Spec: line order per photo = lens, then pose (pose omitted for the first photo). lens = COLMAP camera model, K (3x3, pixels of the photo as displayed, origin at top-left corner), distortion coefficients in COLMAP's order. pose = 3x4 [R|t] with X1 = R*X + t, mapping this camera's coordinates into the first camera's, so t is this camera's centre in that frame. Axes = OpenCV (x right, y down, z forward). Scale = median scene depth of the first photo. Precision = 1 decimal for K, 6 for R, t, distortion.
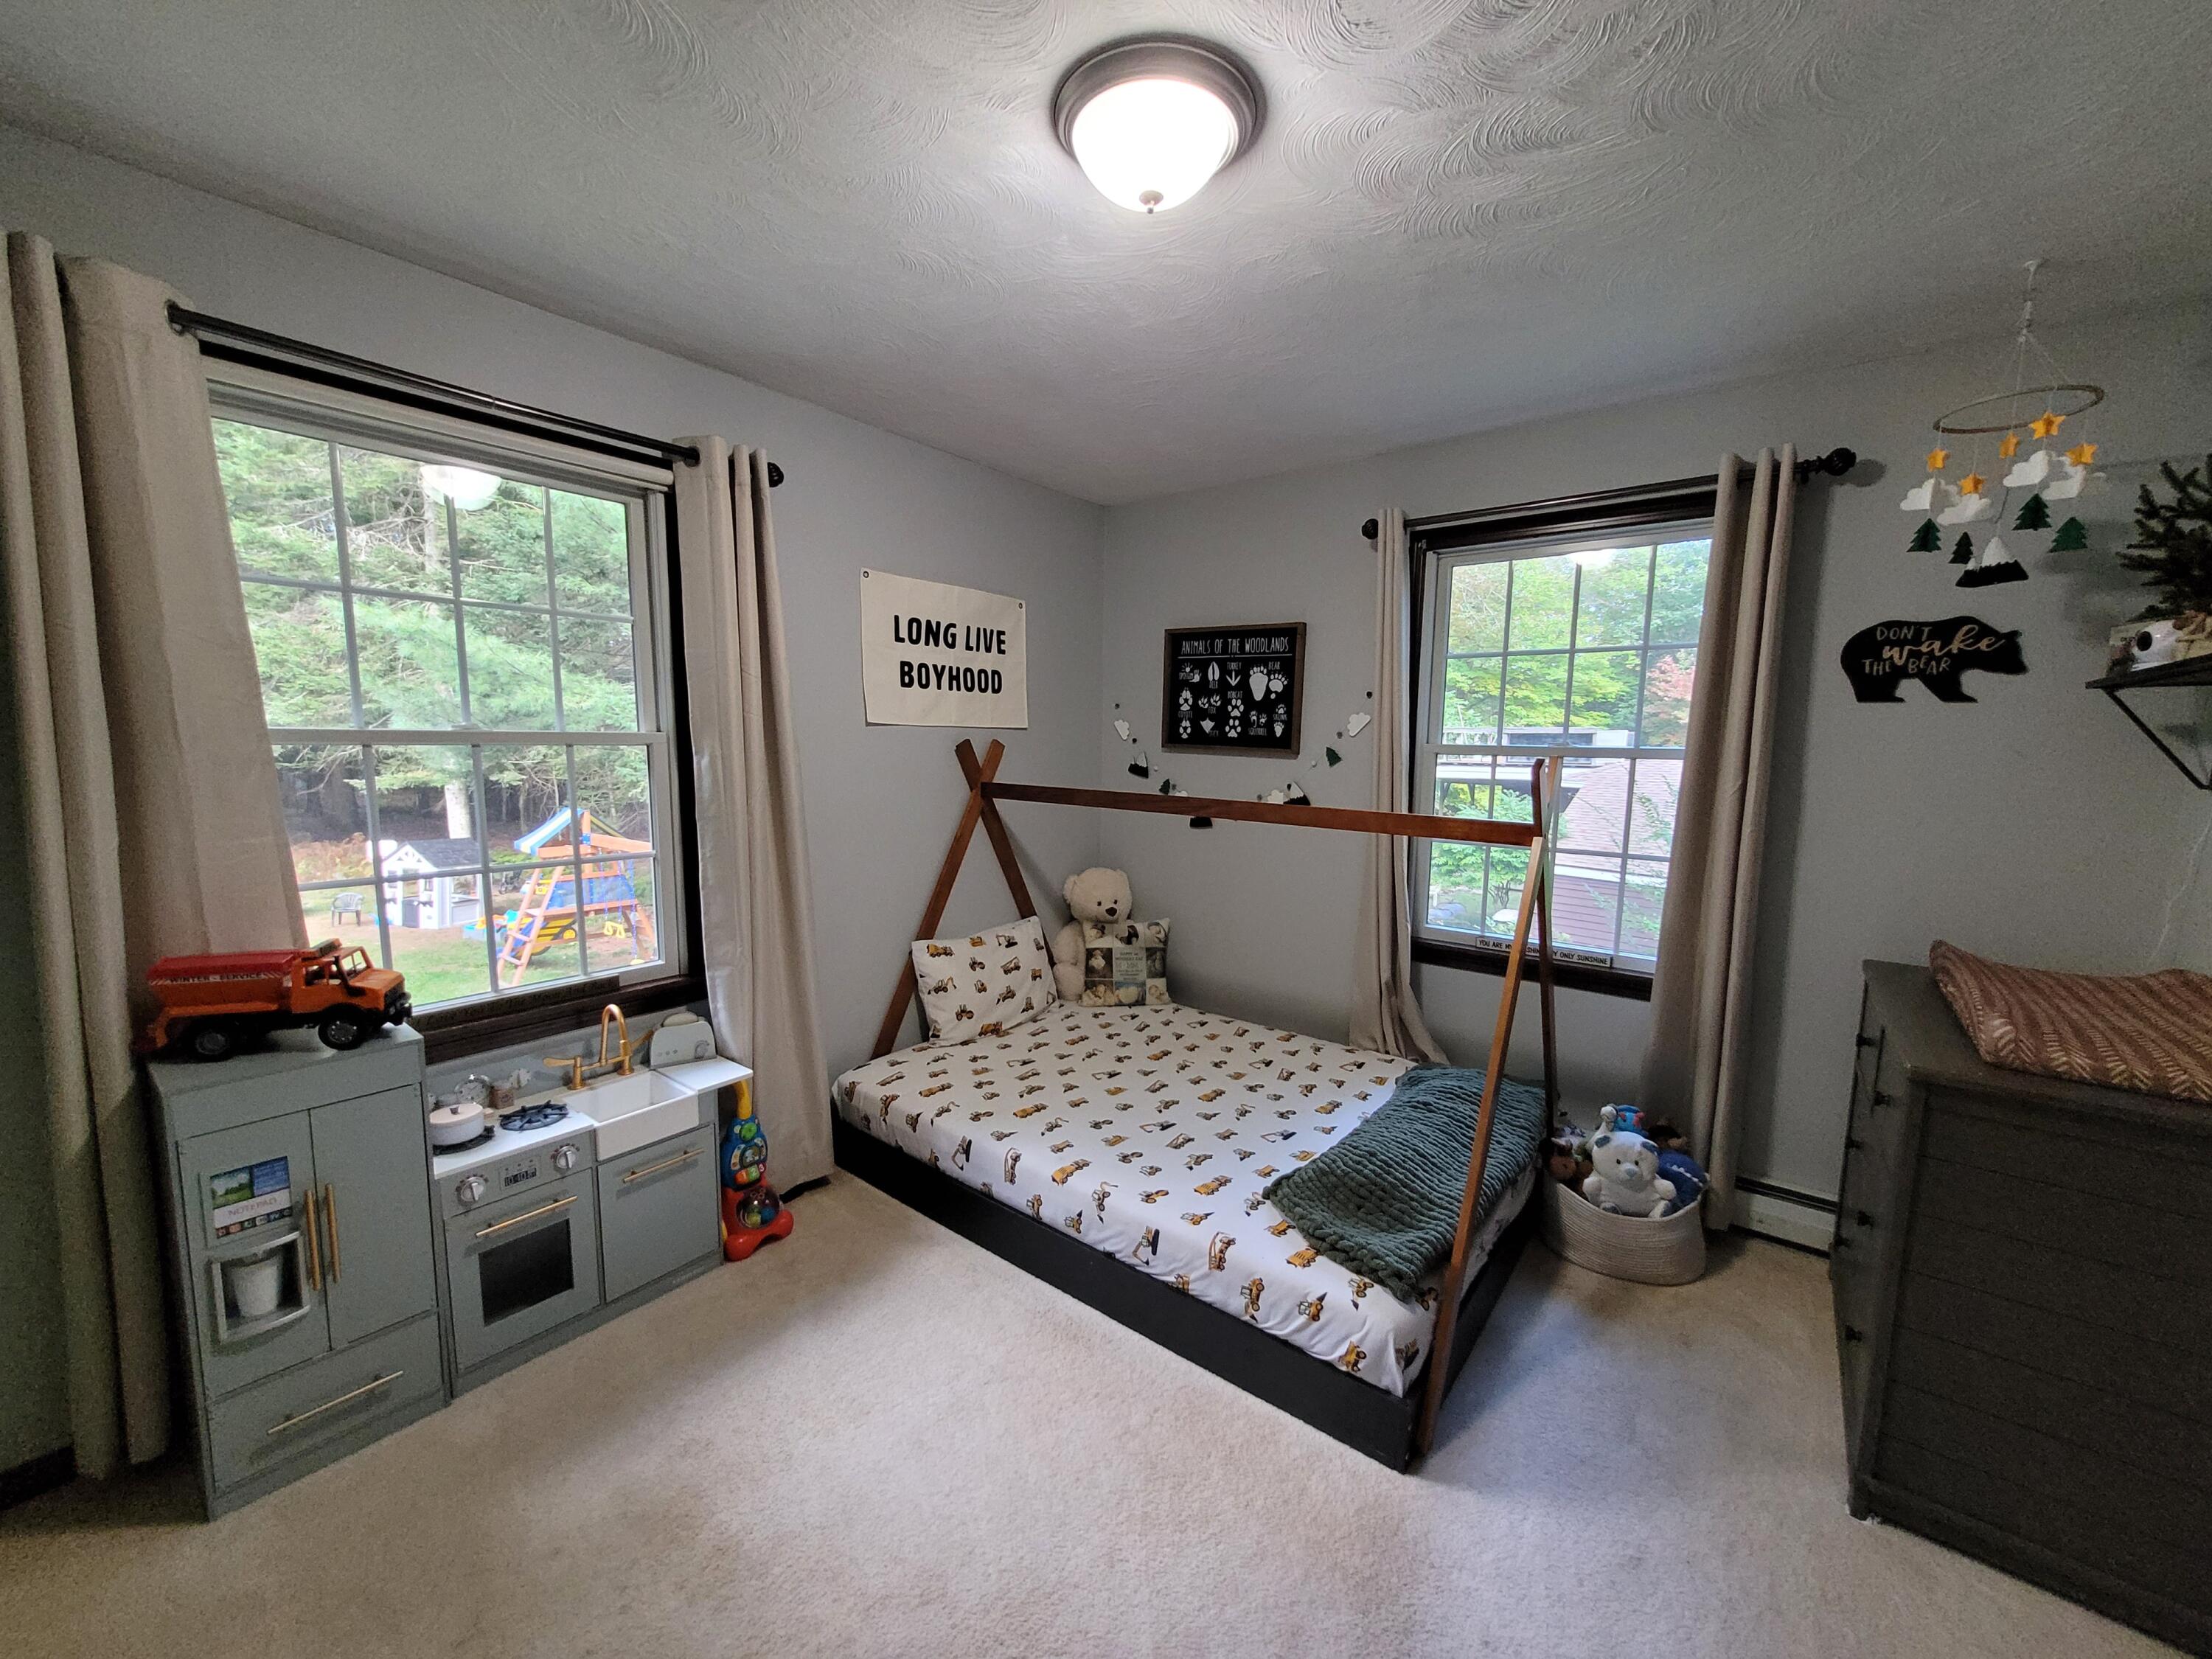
lens RADIAL K [[859.3, 0, 1117.6], [0, 859.3, 843.8], [0, 0, 1]] dist [0.001049, -0.000115]
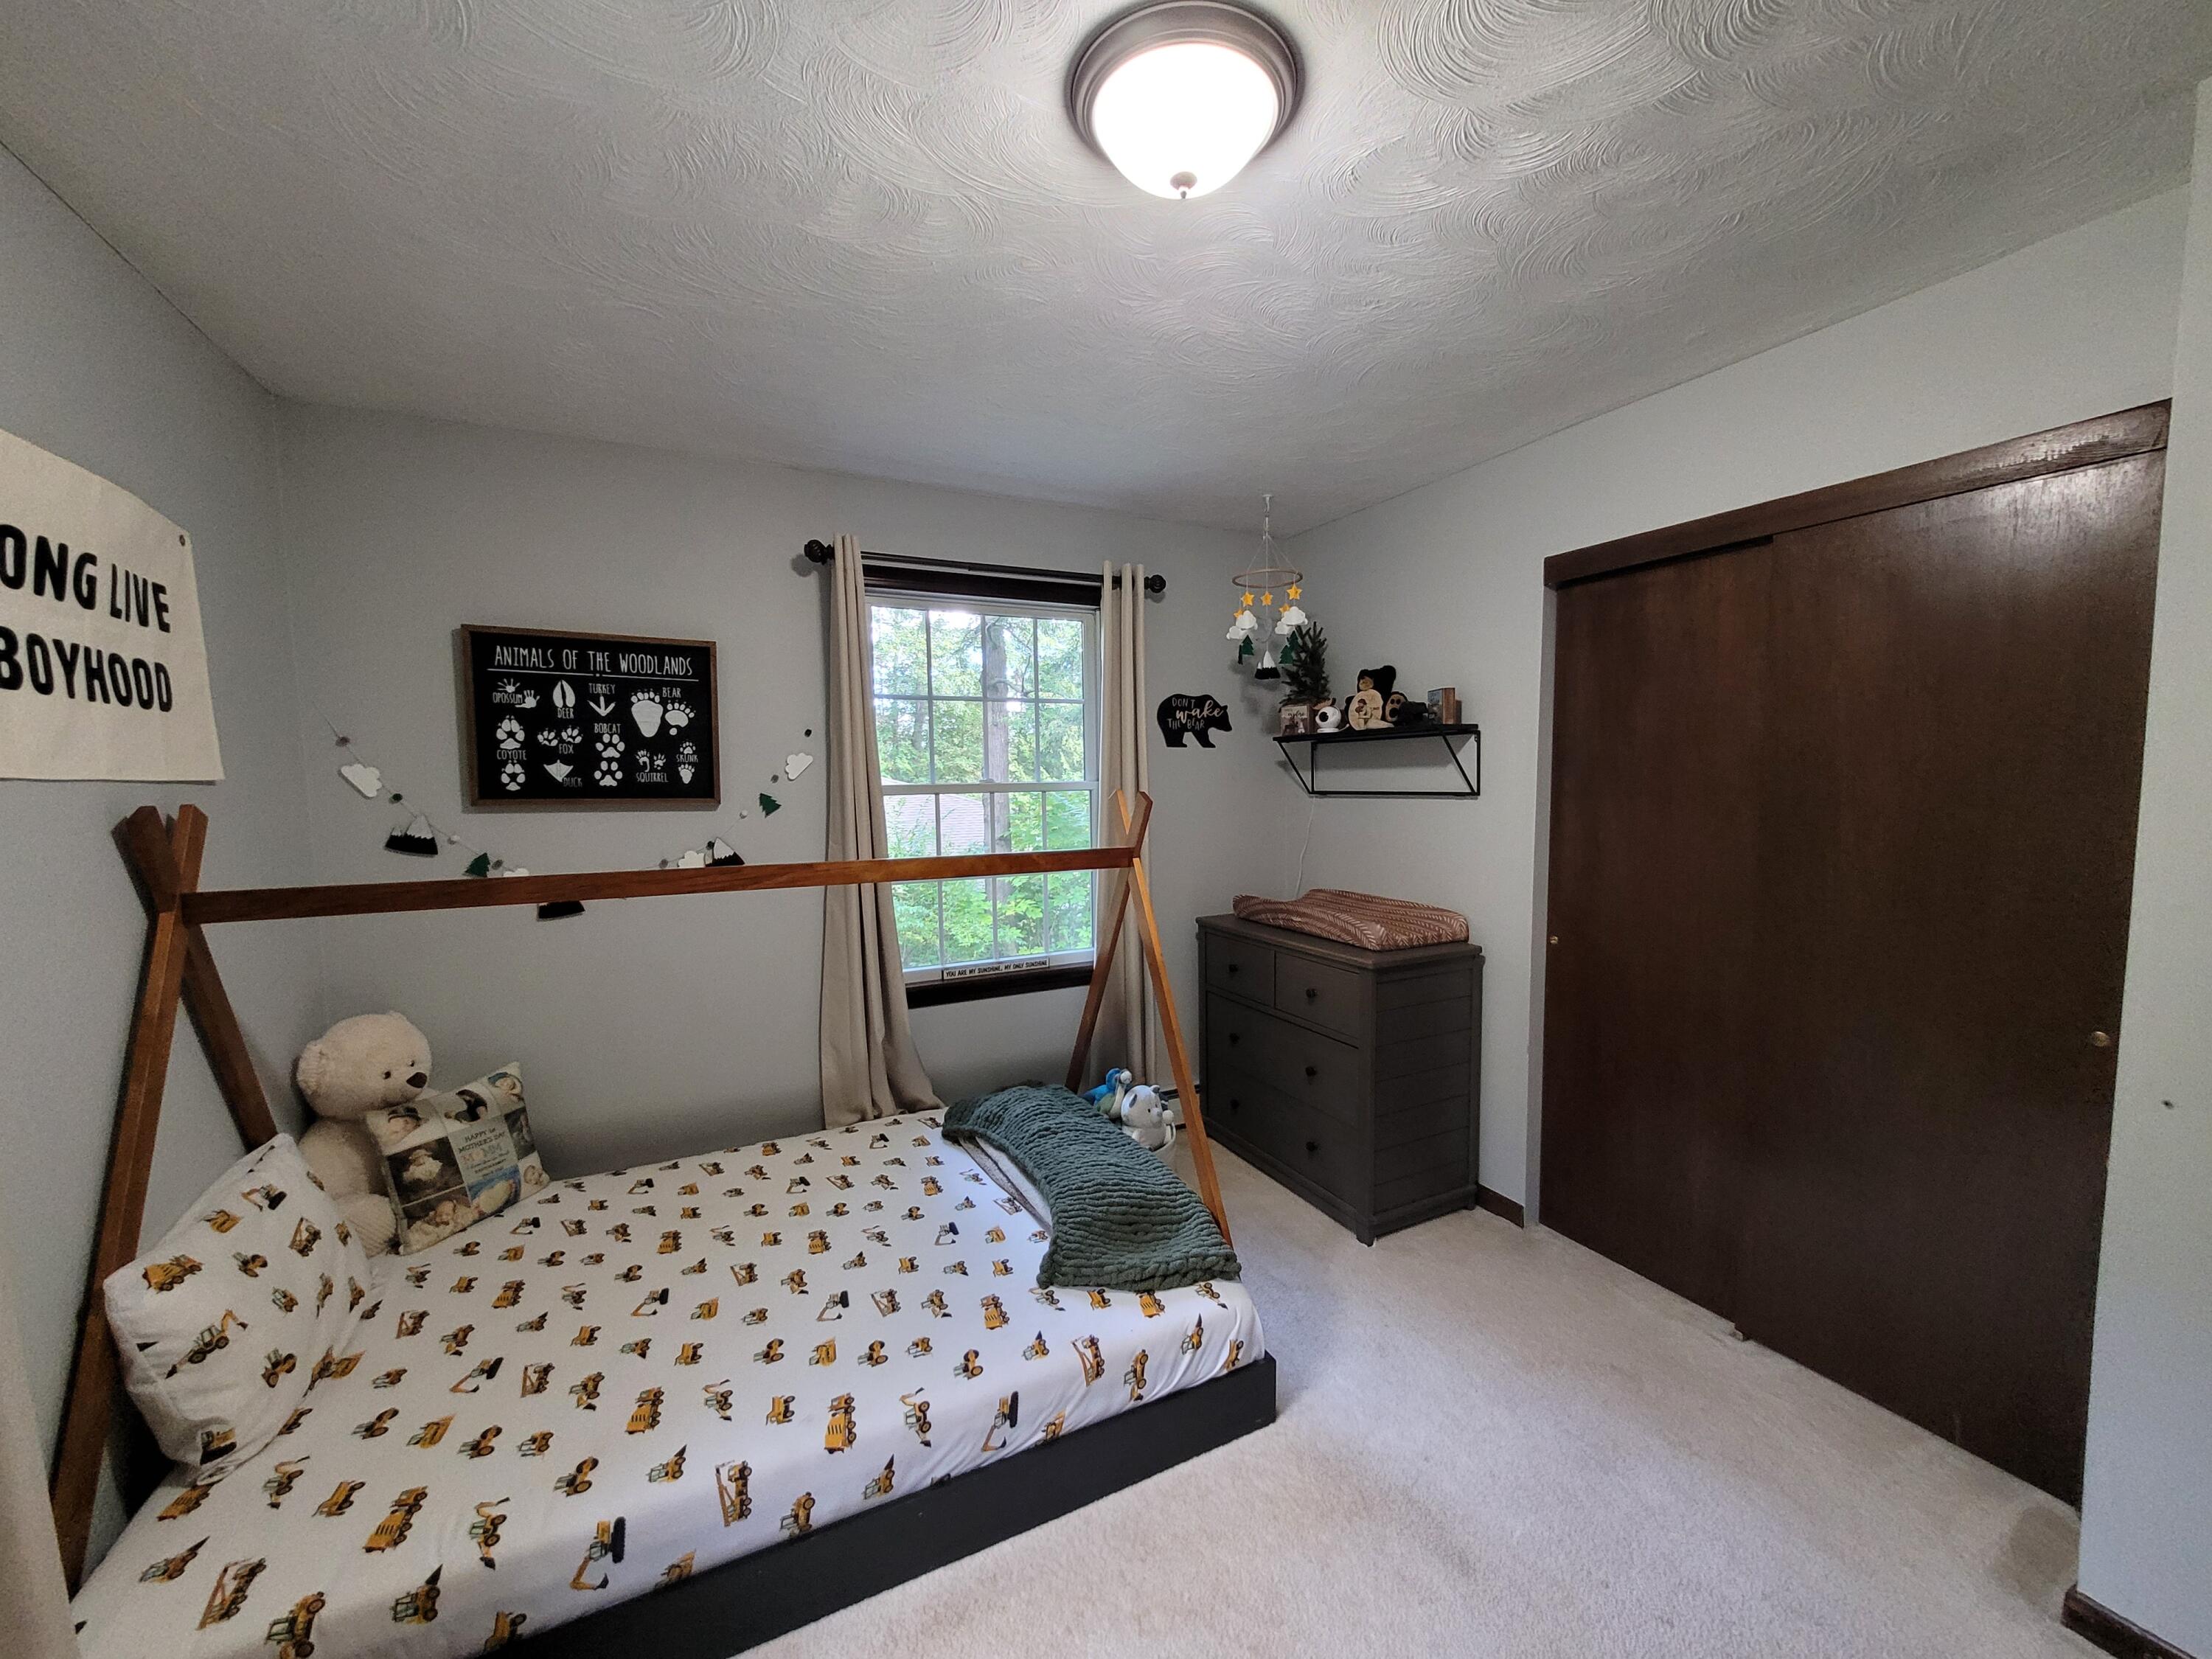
lens RADIAL K [[859.3, 0, 1117.6], [0, 859.3, 843.8], [0, 0, 1]] dist [0.001049, -0.000115]
pose [[0.427811, -0.091463, 0.899229, -0.359109], [0.134857, 0.990191, 0.036556, -0.045391], [-0.893751, 0.105628, 0.435948, 0.311807]]
